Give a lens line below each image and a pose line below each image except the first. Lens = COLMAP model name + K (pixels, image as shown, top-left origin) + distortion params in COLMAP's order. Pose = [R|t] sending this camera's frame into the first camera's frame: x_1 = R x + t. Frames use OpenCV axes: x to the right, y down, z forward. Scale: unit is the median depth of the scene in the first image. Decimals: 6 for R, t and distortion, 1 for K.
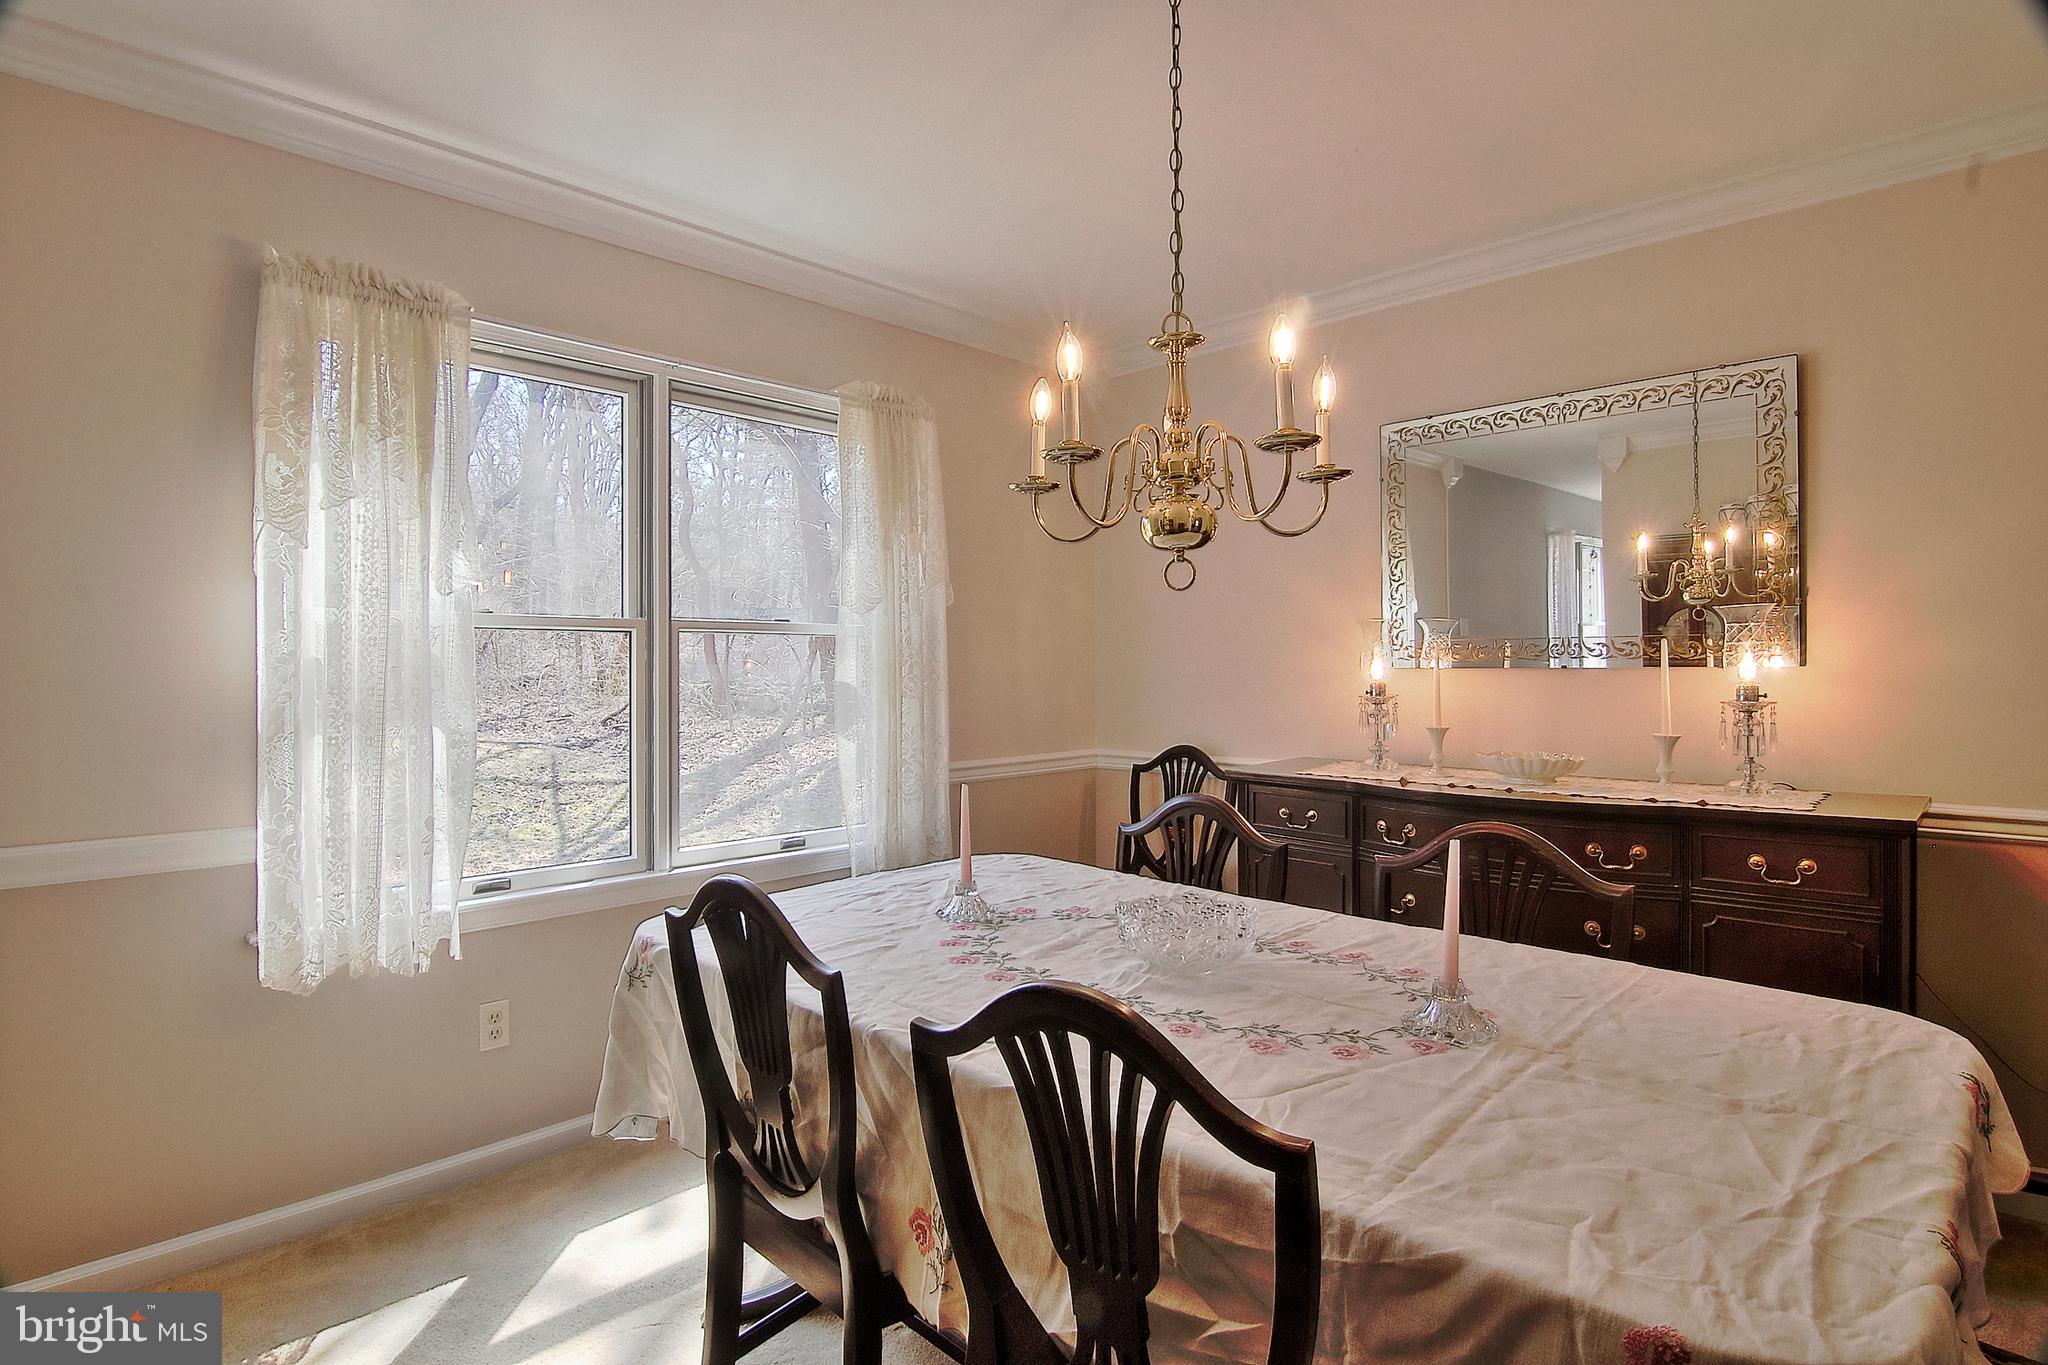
lens RADIAL K [[1036.3, 0, 1022.7], [0, 1036.3, 671.7], [0, 0, 1]] dist [-0.002257, -0.013864]
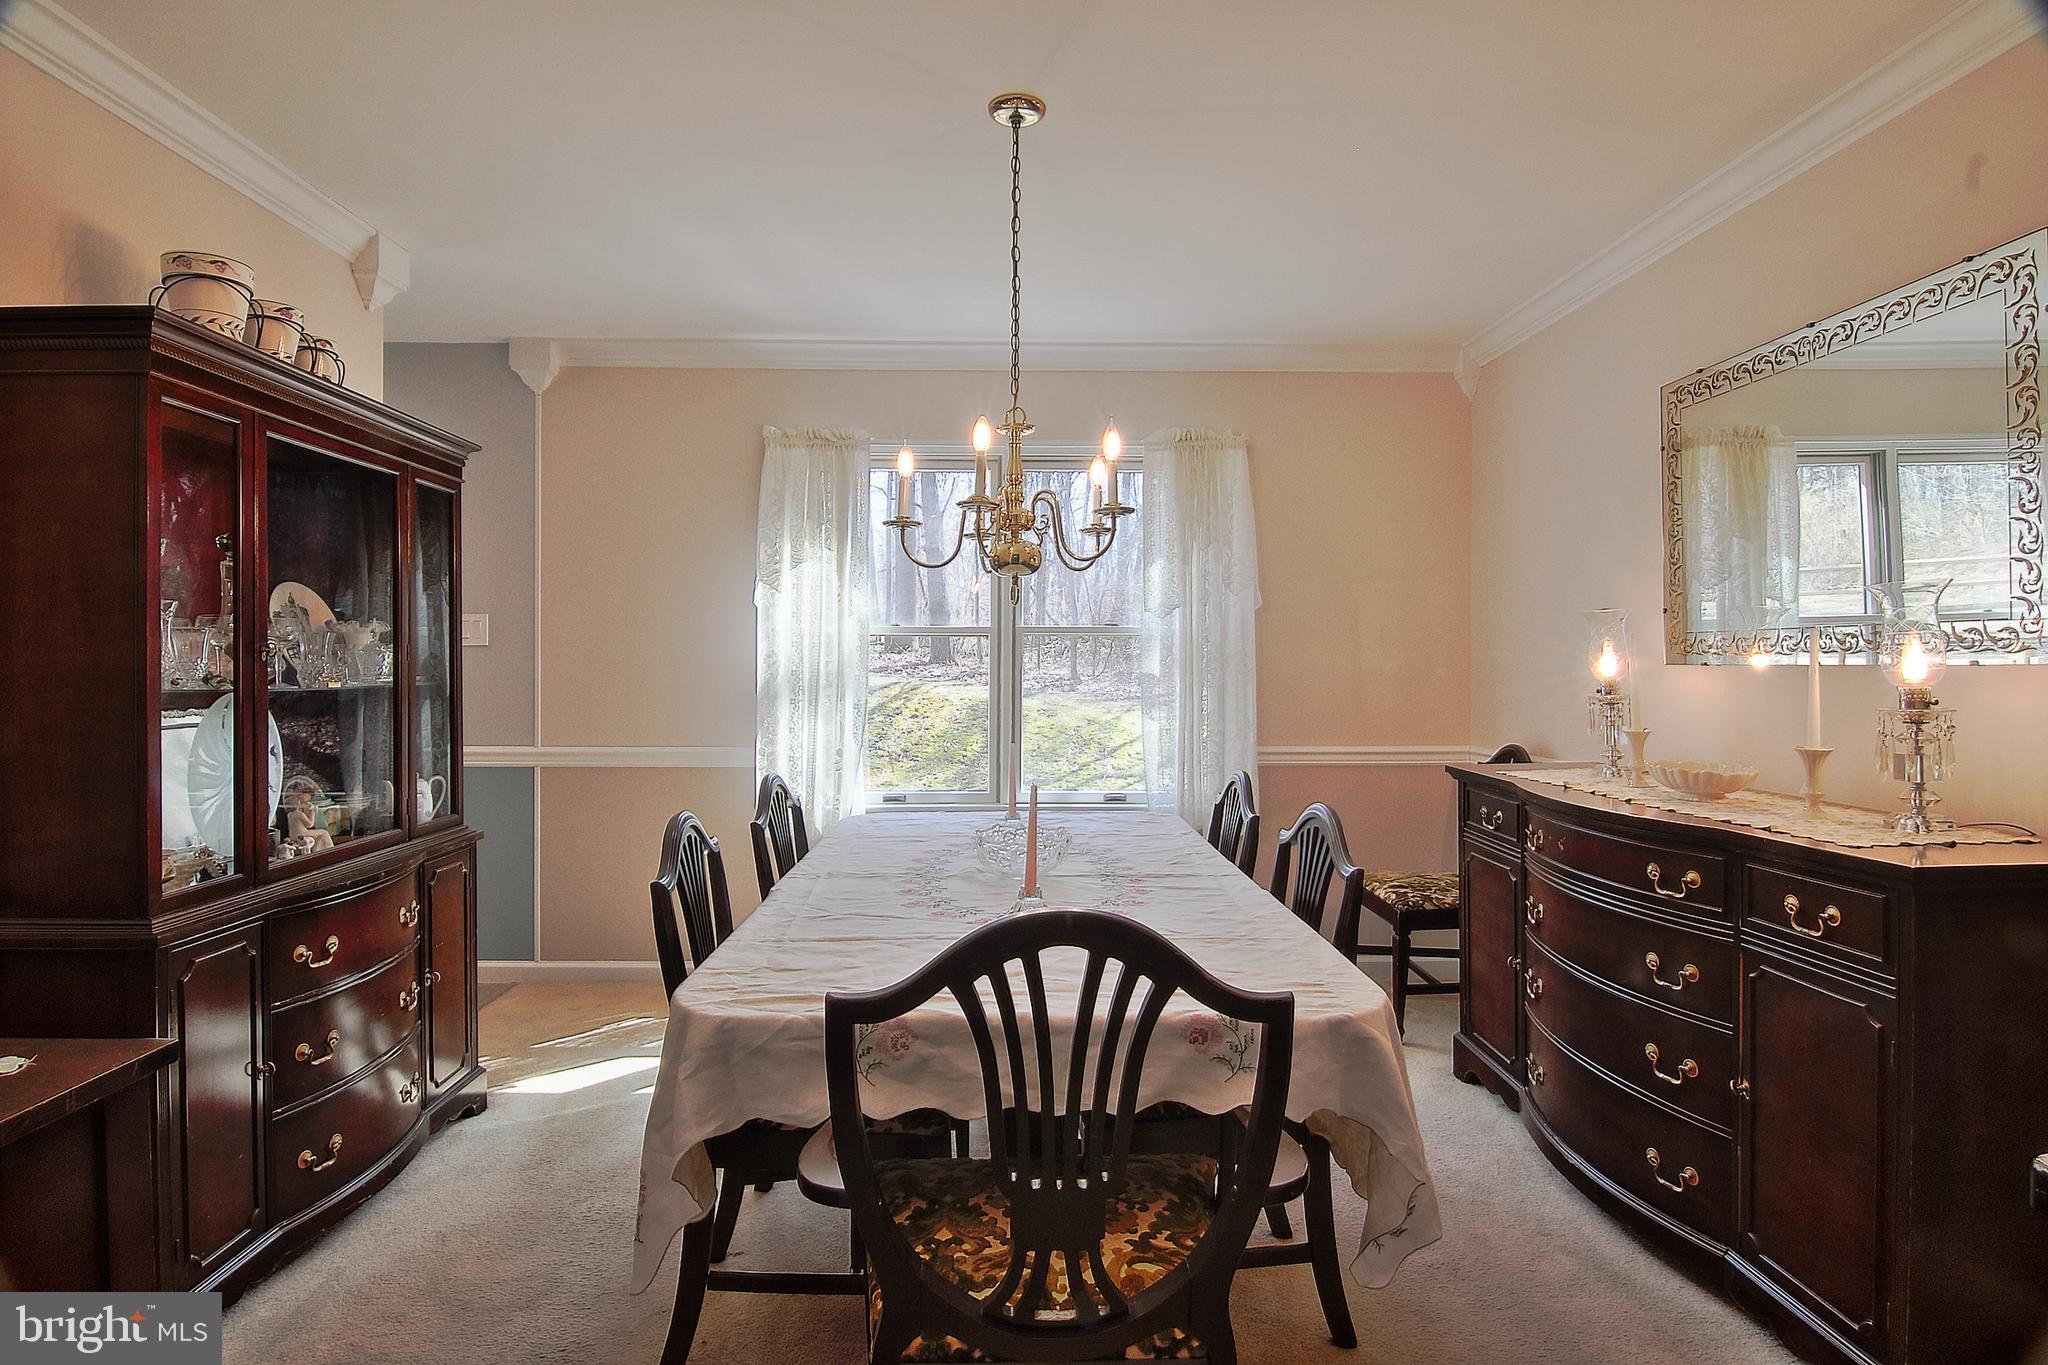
lens RADIAL K [[1036.3, 0, 1022.7], [0, 1036.3, 671.7], [0, 0, 1]] dist [-0.002257, -0.013864]
pose [[0.717509, 0.010296, -0.696473, 0.722238], [-0.007633, 0.999947, 0.006919, 0.000963], [0.696507, 0.000352, 0.717550, -0.000074]]
